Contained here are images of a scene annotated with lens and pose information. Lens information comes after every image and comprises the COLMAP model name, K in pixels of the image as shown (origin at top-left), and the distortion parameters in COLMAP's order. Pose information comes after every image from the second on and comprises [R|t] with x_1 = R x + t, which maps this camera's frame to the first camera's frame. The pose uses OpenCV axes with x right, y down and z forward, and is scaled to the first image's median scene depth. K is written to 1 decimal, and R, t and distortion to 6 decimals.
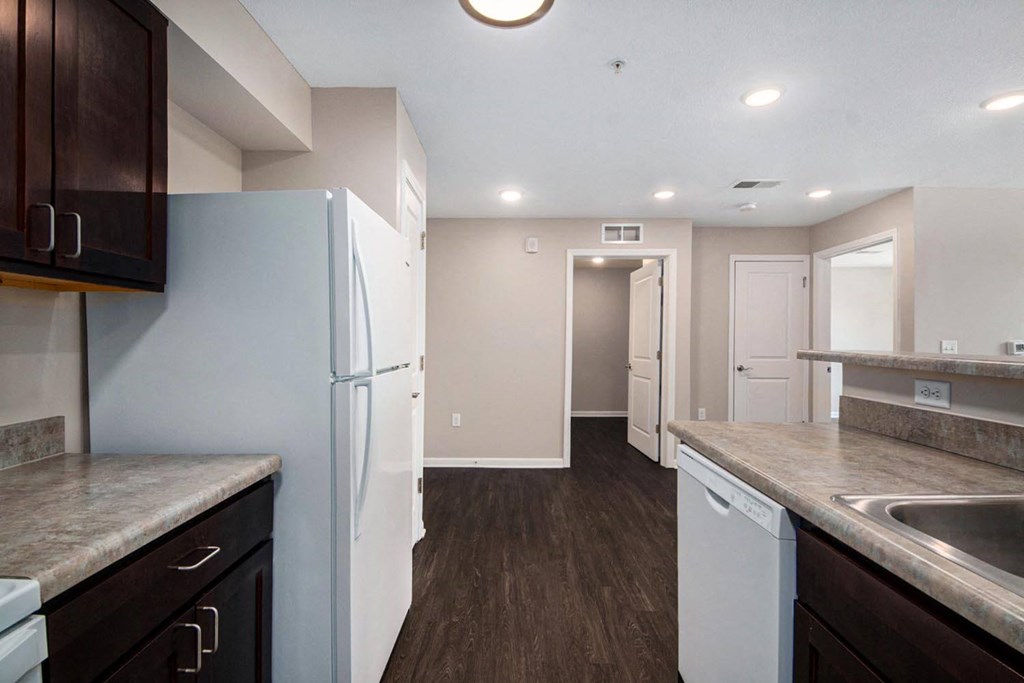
lens RADIAL K [[466.7, 0, 513.0], [0, 466.7, 342.7], [0, 0, 1]] dist [-0.009004, -0.001704]
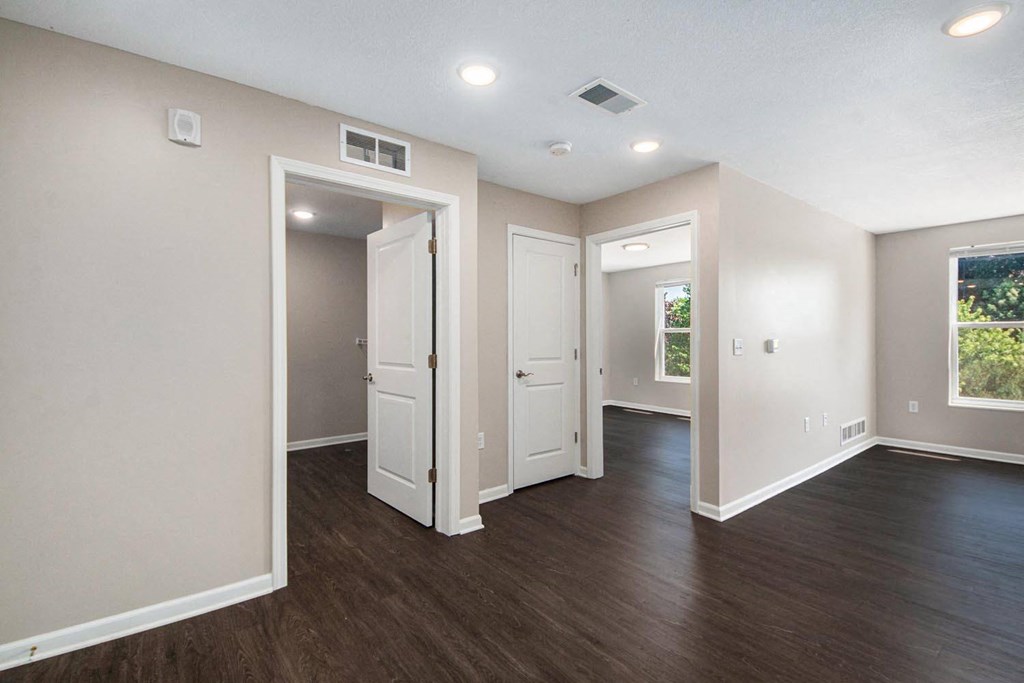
lens RADIAL K [[466.7, 0, 519.6], [0, 466.7, 355.2], [0, 0, 1]] dist [-0.009004, -0.001704]
pose [[0.779891, -0.023388, 0.625478, 0.007386], [0.003171, 0.999436, 0.033417, -0.002264], [-0.625907, -0.024079, 0.779526, 0.423412]]
